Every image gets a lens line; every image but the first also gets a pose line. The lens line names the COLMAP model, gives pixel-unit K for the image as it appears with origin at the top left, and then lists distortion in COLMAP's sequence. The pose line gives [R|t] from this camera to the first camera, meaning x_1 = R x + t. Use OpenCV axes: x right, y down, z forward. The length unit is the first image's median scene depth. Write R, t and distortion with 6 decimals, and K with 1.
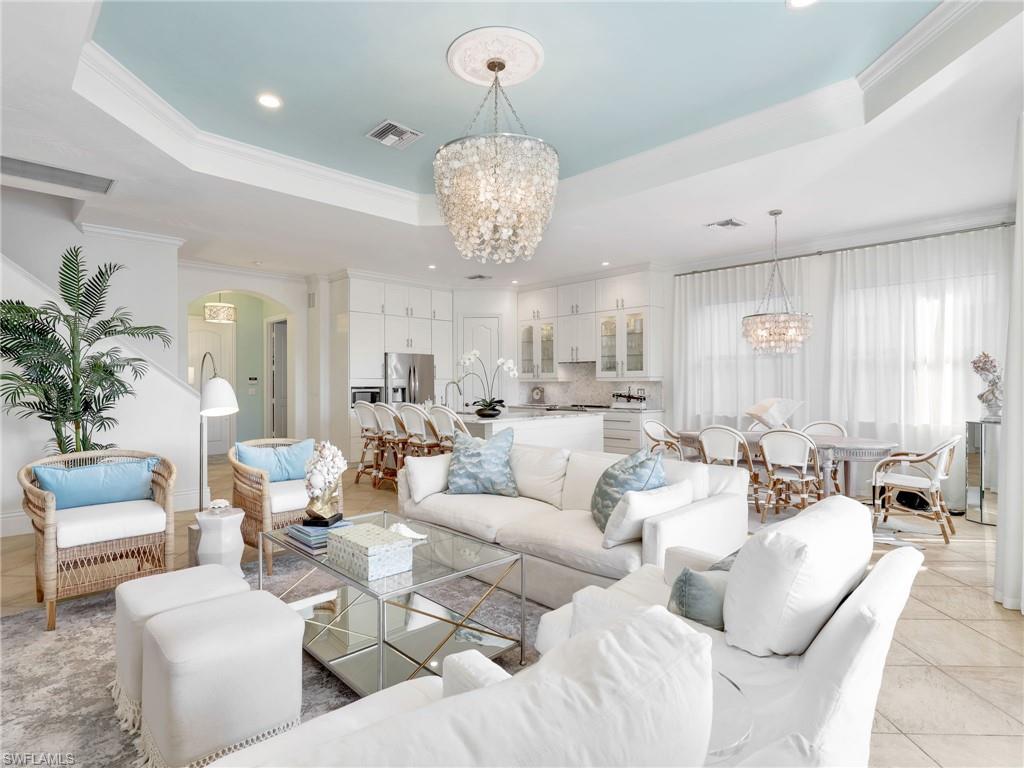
lens RADIAL K [[524.9, 0, 502.0], [0, 524.9, 385.7], [0, 0, 1]] dist [-0.001647, -0.000335]
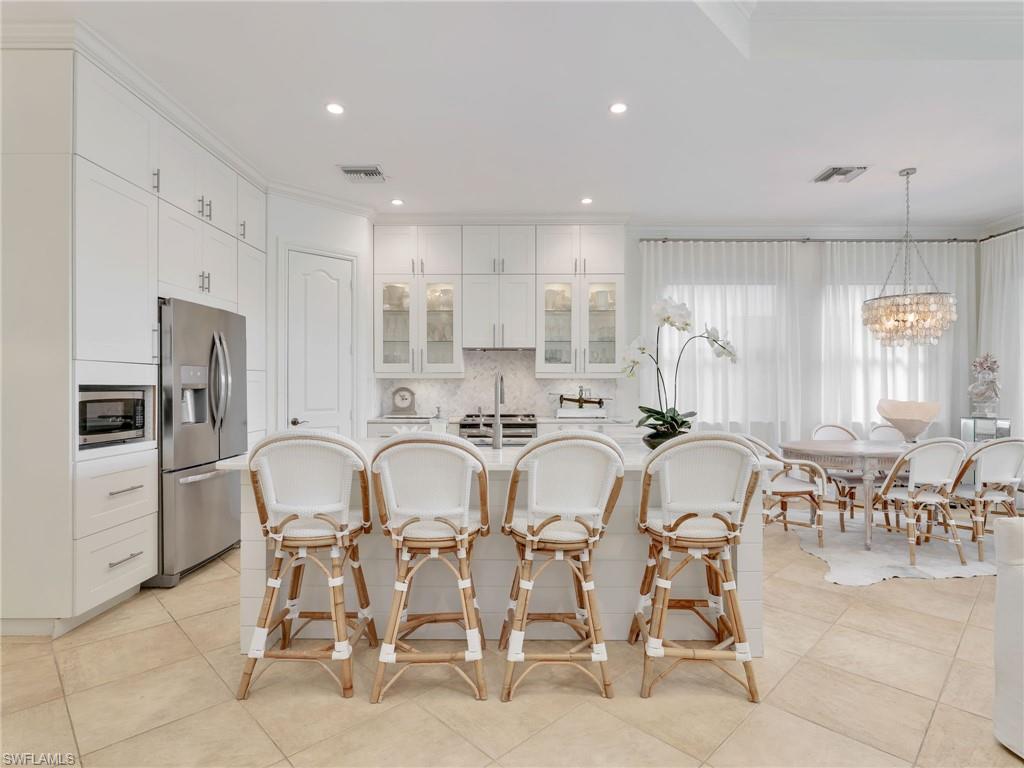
lens RADIAL K [[524.9, 0, 514.4], [0, 524.9, 384.2], [0, 0, 1]] dist [-0.001647, -0.000335]
pose [[0.707219, 0.004751, 0.706979, -0.316416], [0.000866, 0.999971, -0.007586, 0.004169], [-0.706994, 0.005977, 0.707194, 0.558268]]
